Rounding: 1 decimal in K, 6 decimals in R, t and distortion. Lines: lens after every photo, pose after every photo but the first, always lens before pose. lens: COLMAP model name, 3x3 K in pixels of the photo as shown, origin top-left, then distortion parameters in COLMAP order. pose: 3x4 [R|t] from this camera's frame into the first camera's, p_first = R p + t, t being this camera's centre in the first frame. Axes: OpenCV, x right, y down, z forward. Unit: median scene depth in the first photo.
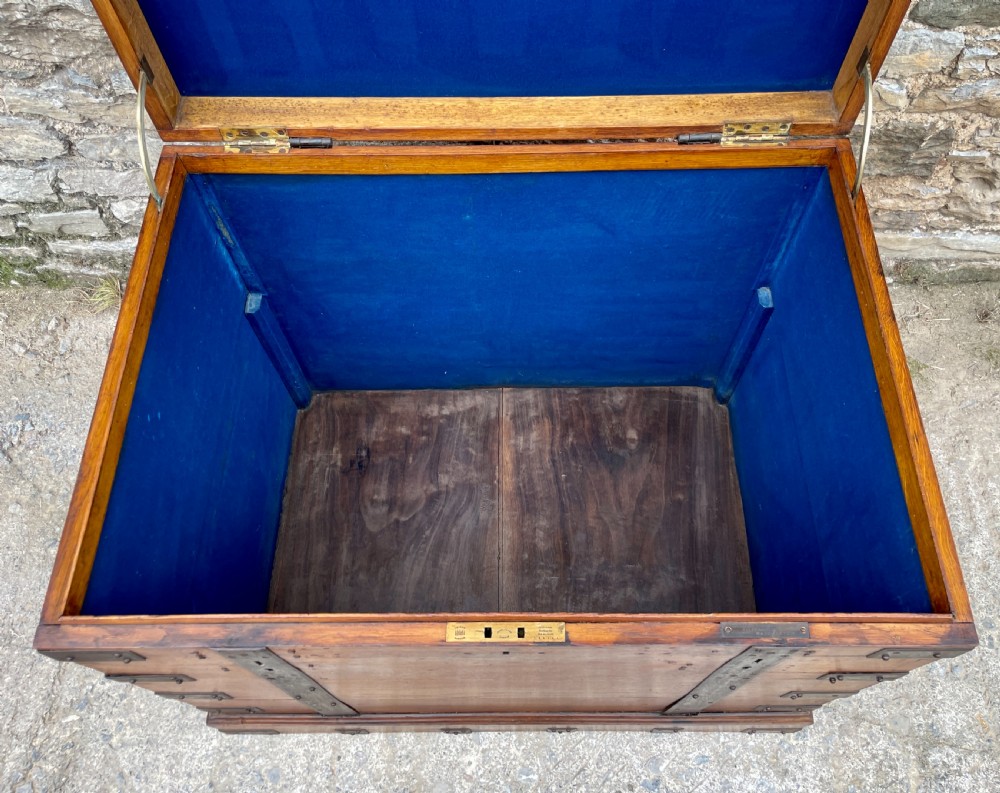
lens RADIAL K [[821.9, 0, 510.6], [0, 821.9, 395.3], [0, 0, 1]] dist [0.083616, -0.111938]
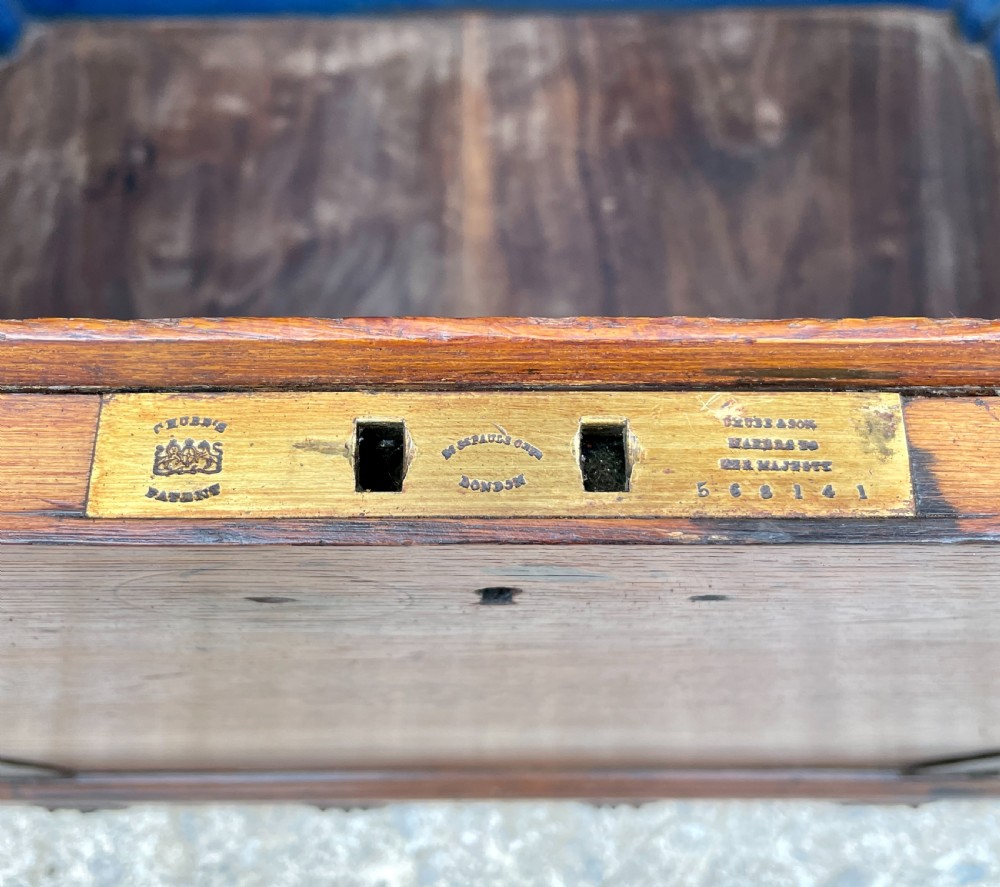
lens RADIAL K [[1155.5, 0, 476.6], [0, 1155.5, 329.2], [0, 0, 1]] dist [0.006925, 0.000000]
pose [[0.999996, 0.000261, 0.002733, -0.006298], [-0.000416, 0.998381, 0.056886, 0.147213], [-0.002714, -0.056887, 0.998377, 0.464638]]
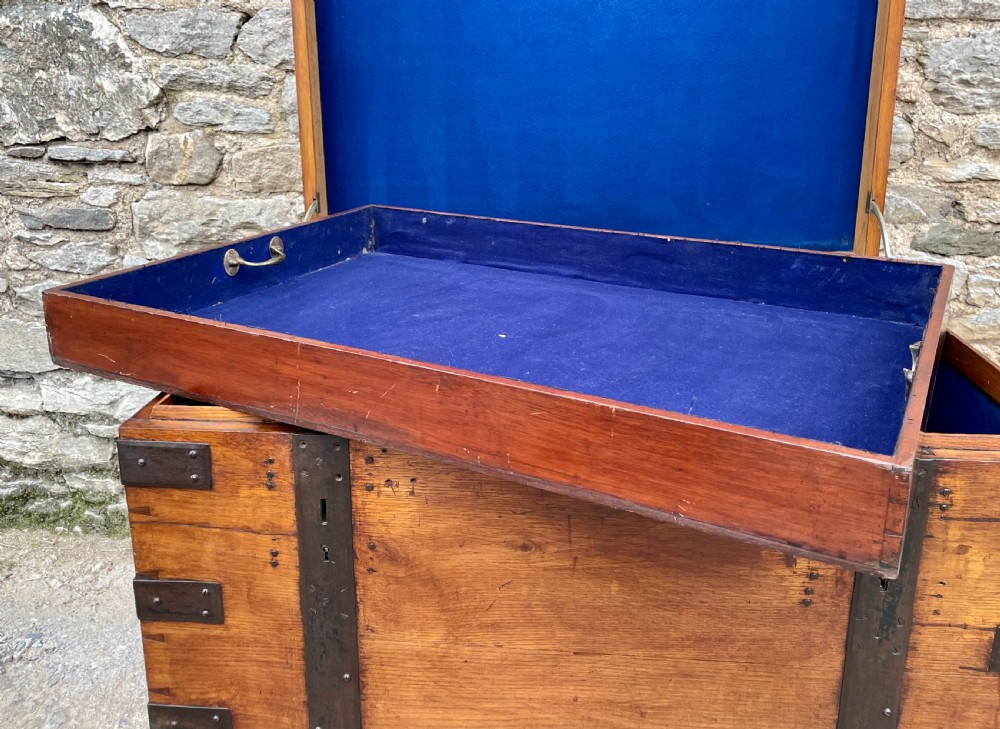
lens RADIAL K [[891.5, 0, 473.7], [0, 891.5, 286.4], [0, 0, 1]] dist [0.076538, -0.114074]
pose [[0.994960, 0.024832, -0.097146, -0.029860], [-0.088346, 0.675331, -0.732204, 0.542345], [0.047423, 0.737096, 0.674122, 0.100646]]
